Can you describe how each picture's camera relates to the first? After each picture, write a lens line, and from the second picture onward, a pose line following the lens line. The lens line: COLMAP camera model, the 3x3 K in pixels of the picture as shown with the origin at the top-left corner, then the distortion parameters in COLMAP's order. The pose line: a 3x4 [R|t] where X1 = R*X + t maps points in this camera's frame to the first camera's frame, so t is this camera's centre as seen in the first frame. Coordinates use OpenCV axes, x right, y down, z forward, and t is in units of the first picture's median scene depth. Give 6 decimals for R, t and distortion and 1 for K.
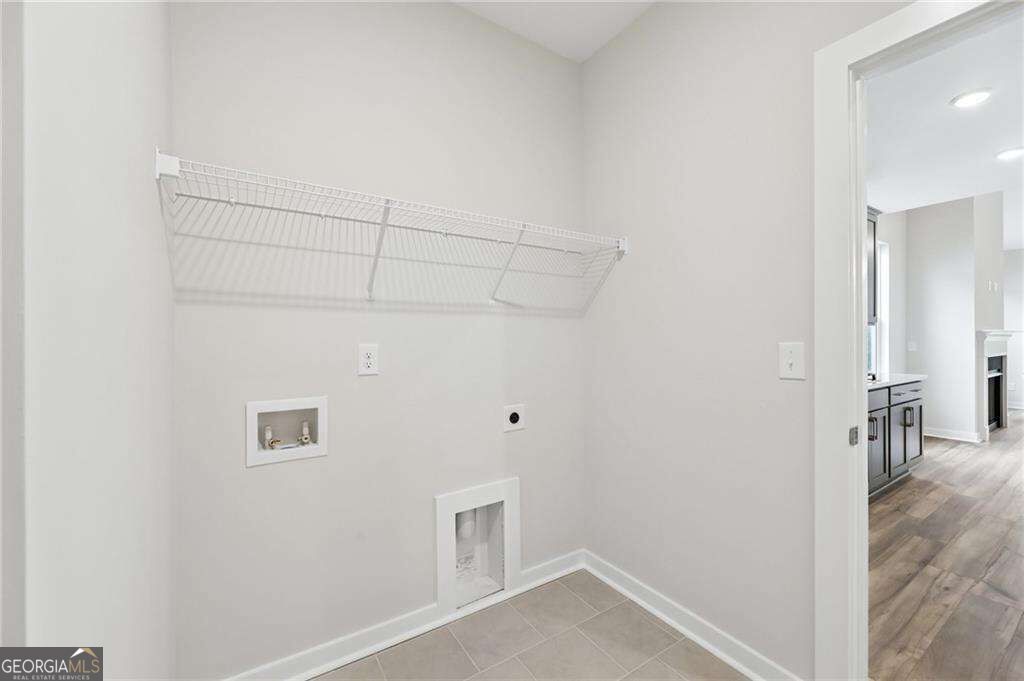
lens RADIAL K [[408.3, 0, 511.2], [0, 408.3, 339.9], [0, 0, 1]] dist [0.000128, -0.000992]
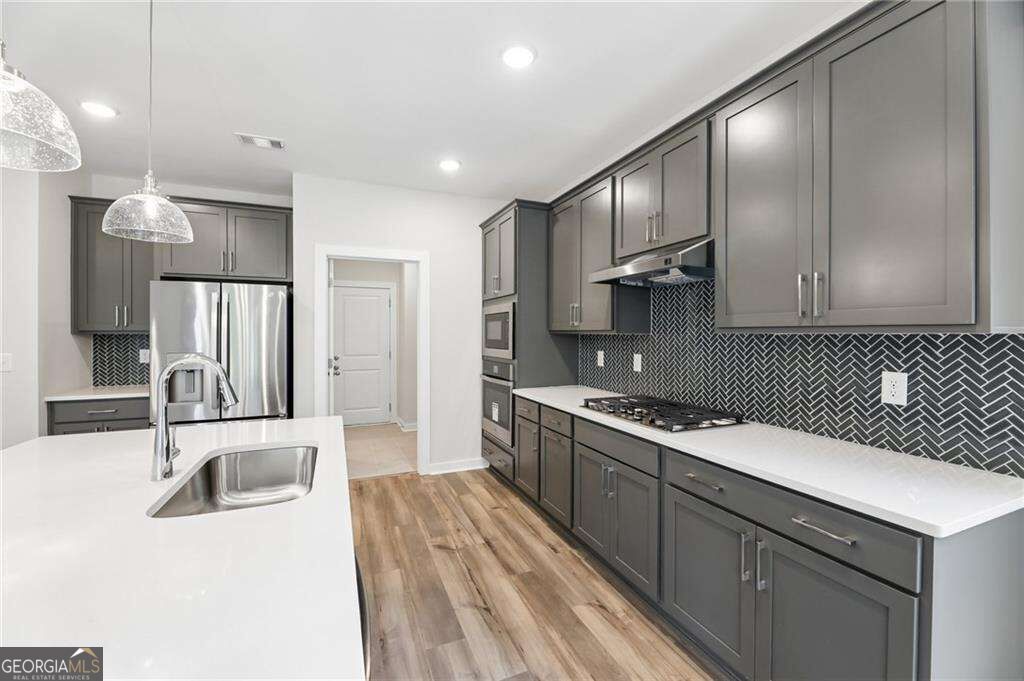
lens RADIAL K [[408.3, 0, 505.8], [0, 408.3, 334.6], [0, 0, 1]] dist [0.000128, -0.000992]
pose [[-0.179443, 0.008770, -0.983729, 0.859883], [-0.004320, 0.999944, 0.009703, -0.020224], [0.983759, 0.005990, -0.179395, 0.505118]]
